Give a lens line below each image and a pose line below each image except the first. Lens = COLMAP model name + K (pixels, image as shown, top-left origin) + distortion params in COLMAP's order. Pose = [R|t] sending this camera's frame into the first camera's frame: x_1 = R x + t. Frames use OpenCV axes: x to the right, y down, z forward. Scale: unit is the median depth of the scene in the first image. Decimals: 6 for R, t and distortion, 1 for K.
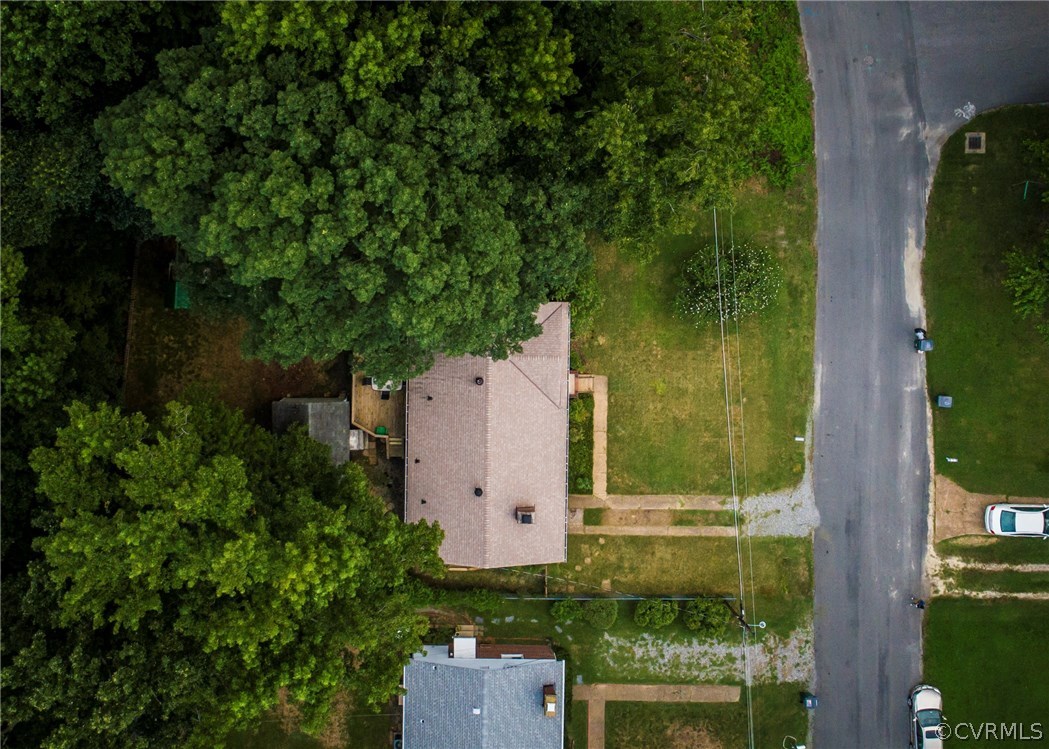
lens RADIAL K [[970.9, 0, 508.4], [0, 970.9, 340.1], [0, 0, 1]] dist [-0.016304, -0.001428]
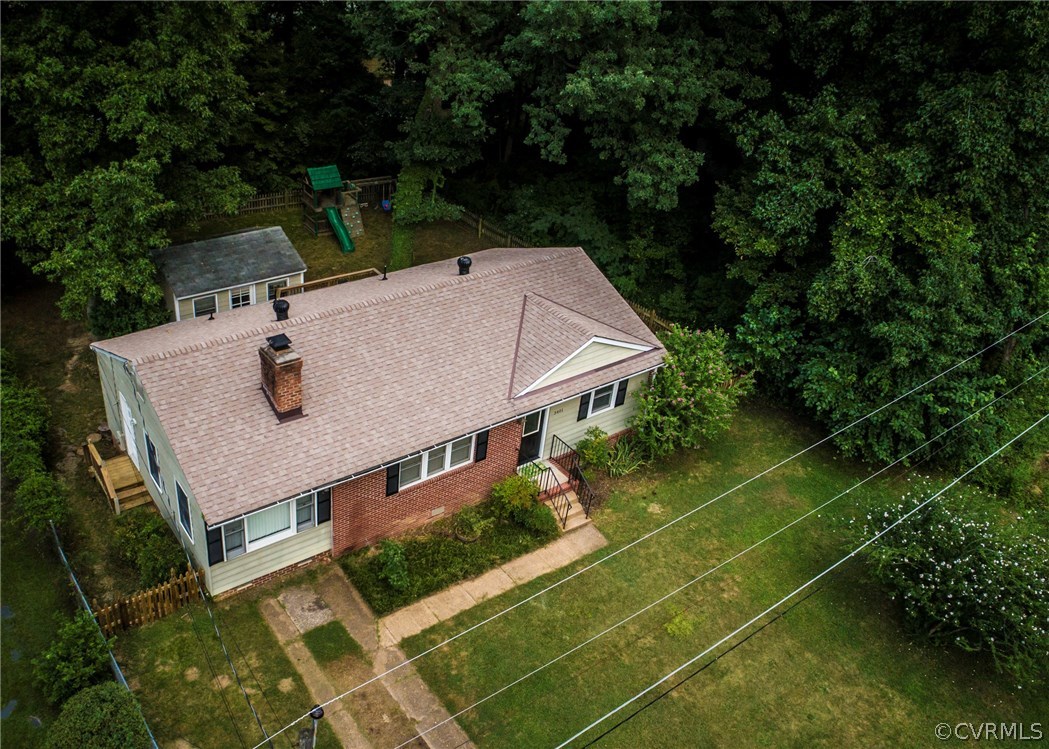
lens RADIAL K [[889.9, 0, 433.8], [0, 889.9, 374.4], [0, 0, 1]] dist [-0.020143, 0.014699]
pose [[0.571411, 0.465267, -0.676030, 0.304328], [-0.818130, 0.258268, -0.513772, 0.304847], [-0.064444, 0.846655, 0.528225, 0.711230]]
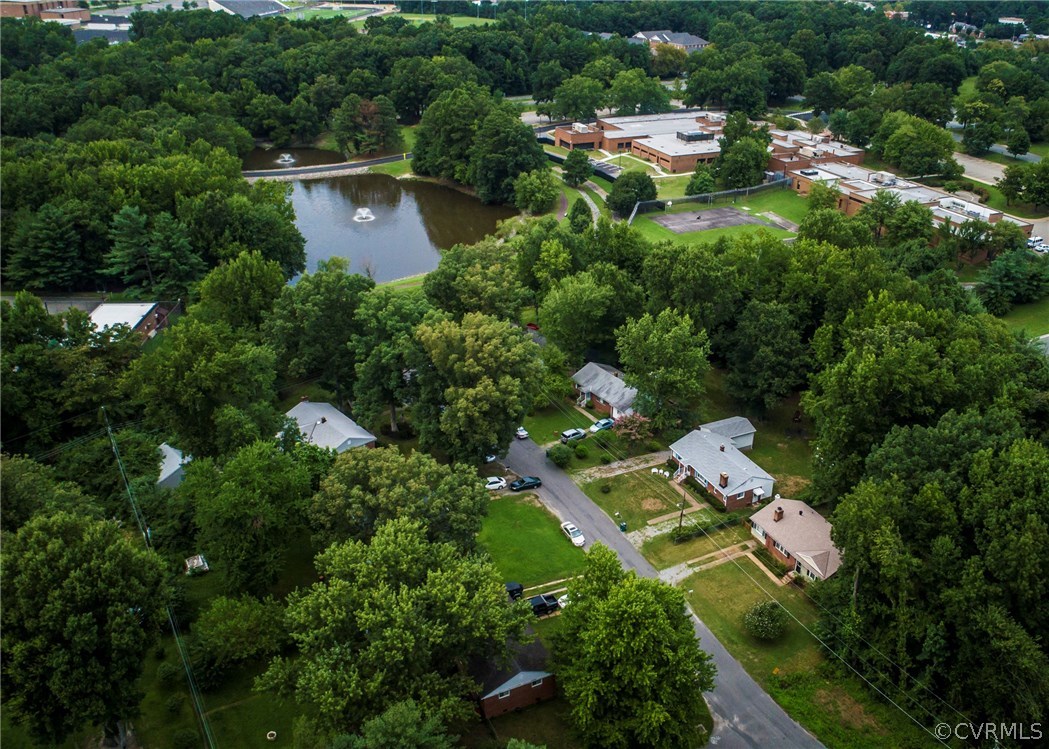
lens RADIAL K [[891.6, 0, 569.4], [0, 891.6, 374.6], [0, 0, 1]] dist [-0.016303, -0.002569]
pose [[-0.885955, 0.199099, -0.418860, 1.247475], [-0.463498, -0.411145, 0.784939, -1.103118], [-0.015932, 0.889561, 0.456538, -0.312230]]
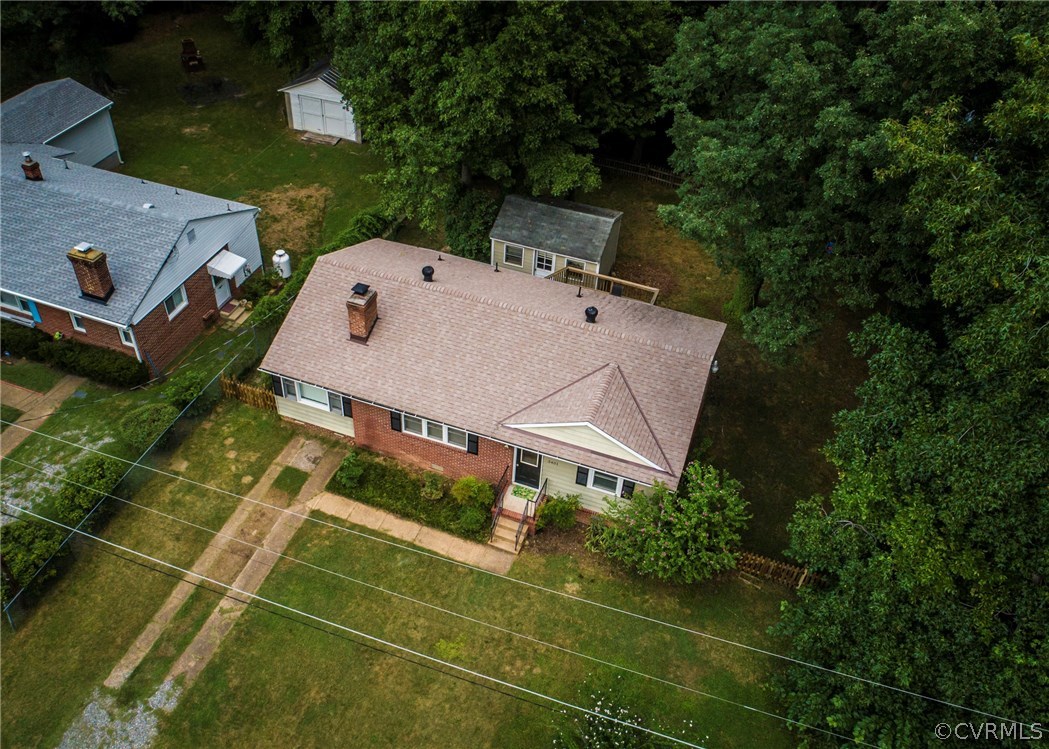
lens RADIAL K [[895.9, 0, 486.5], [0, 895.9, 371.8], [0, 0, 1]] dist [-0.011111, 0.001058]
pose [[-0.353967, 0.612711, -0.706607, 0.389263], [-0.934813, -0.255077, 0.247103, -0.047632], [-0.028836, 0.748012, 0.663059, 0.582872]]
